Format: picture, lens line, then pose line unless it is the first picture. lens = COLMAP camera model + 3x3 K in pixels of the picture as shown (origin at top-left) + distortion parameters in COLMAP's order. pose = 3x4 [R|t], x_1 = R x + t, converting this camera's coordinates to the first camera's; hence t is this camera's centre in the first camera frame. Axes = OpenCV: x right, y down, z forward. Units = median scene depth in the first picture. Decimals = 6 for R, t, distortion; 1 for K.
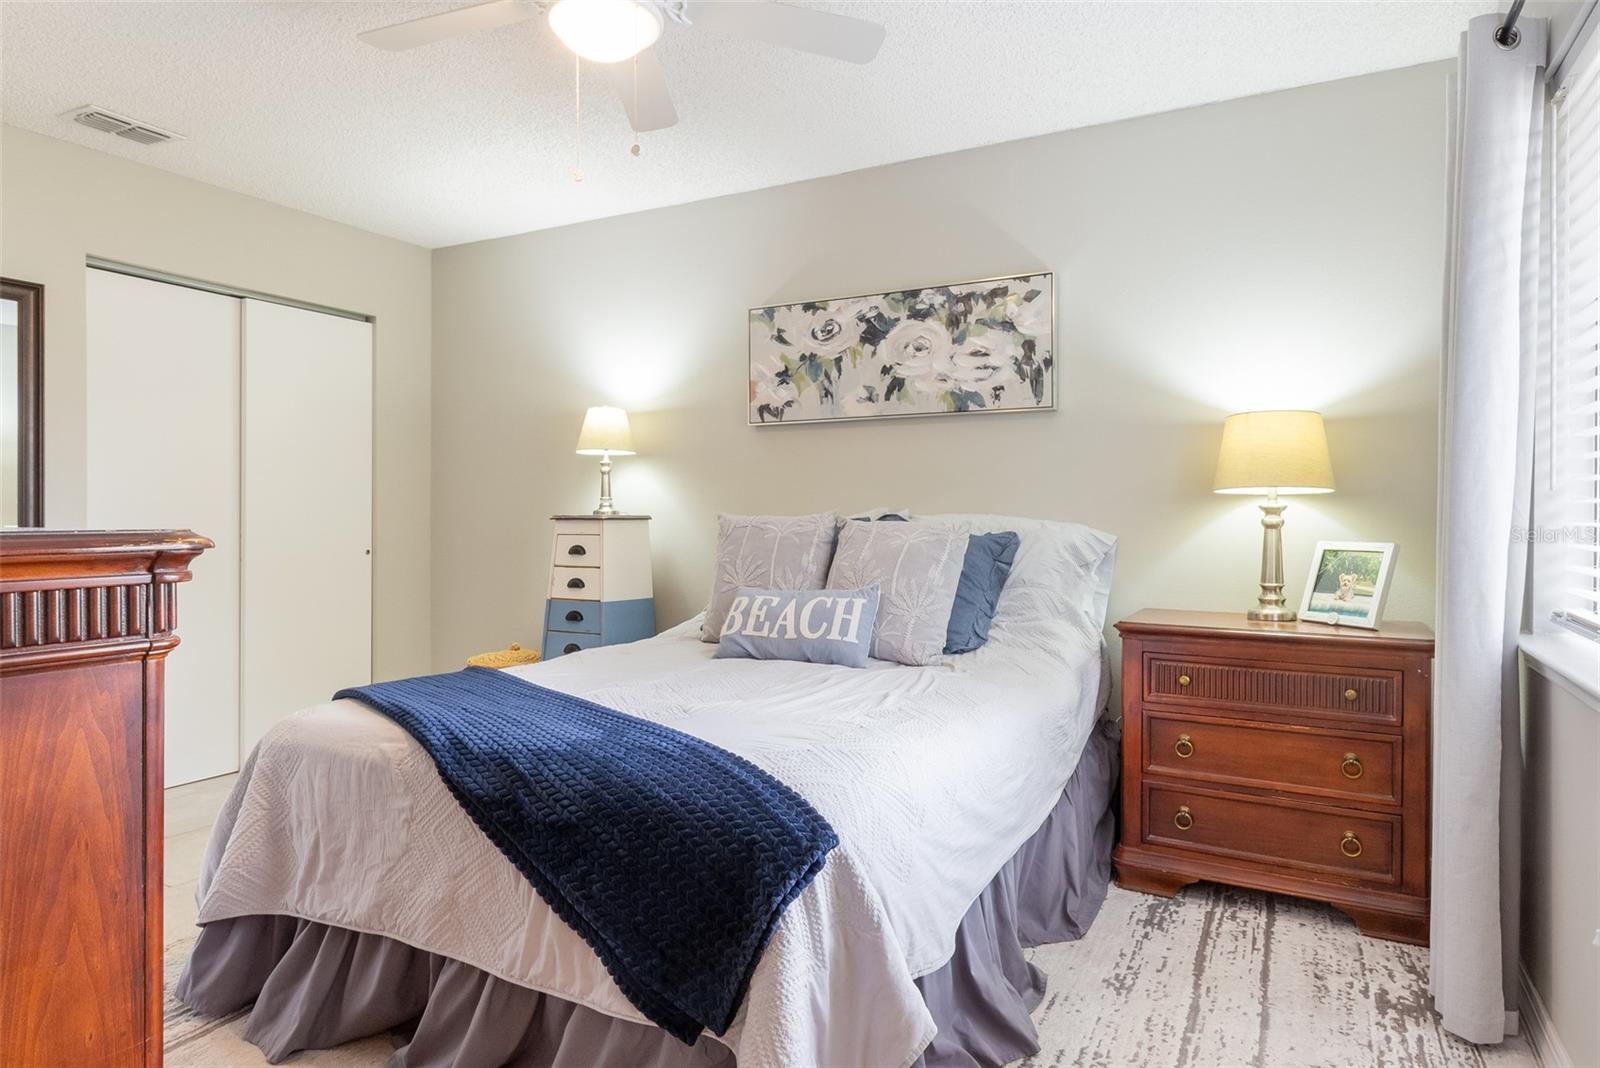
lens RADIAL K [[949.5, 0, 801.1], [0, 949.5, 530.8], [0, 0, 1]] dist [0.001265, 0.000145]
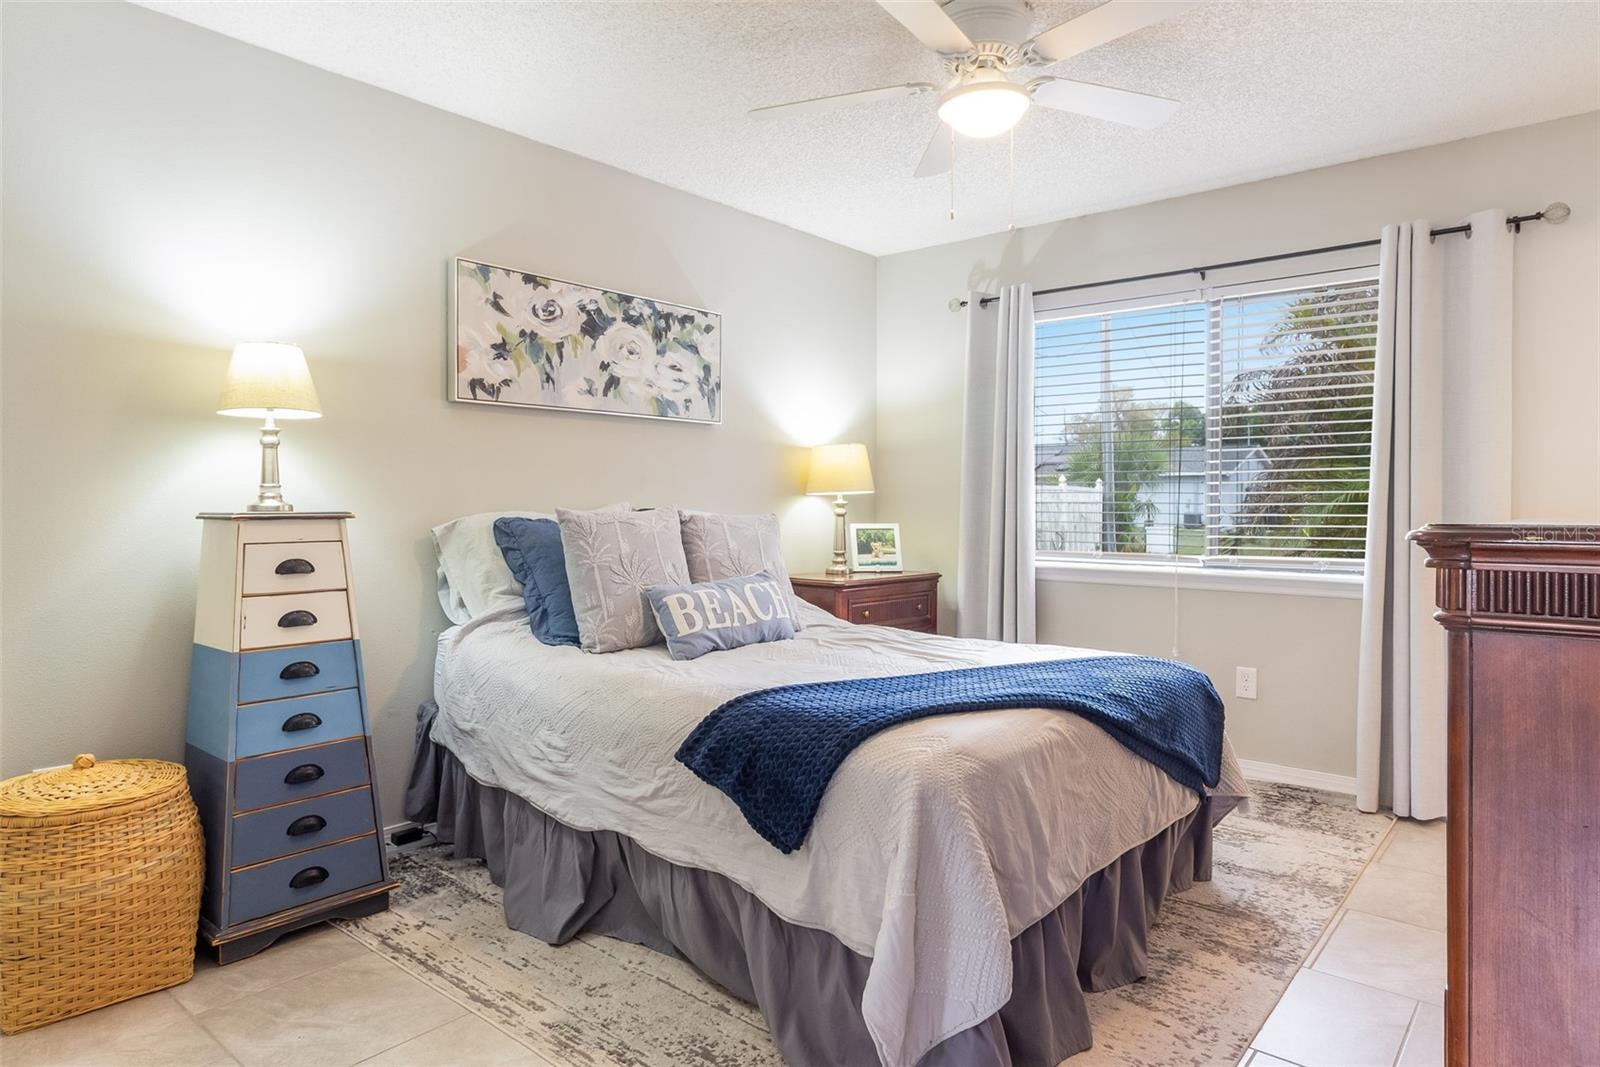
lens RADIAL K [[949.5, 0, 800.6], [0, 949.5, 526.7], [0, 0, 1]] dist [0.001265, 0.000145]
pose [[0.206534, -0.023104, 0.978167, -0.859996], [0.017192, 0.999653, 0.019981, -0.014799], [-0.978288, 0.012690, 0.206859, 0.586609]]
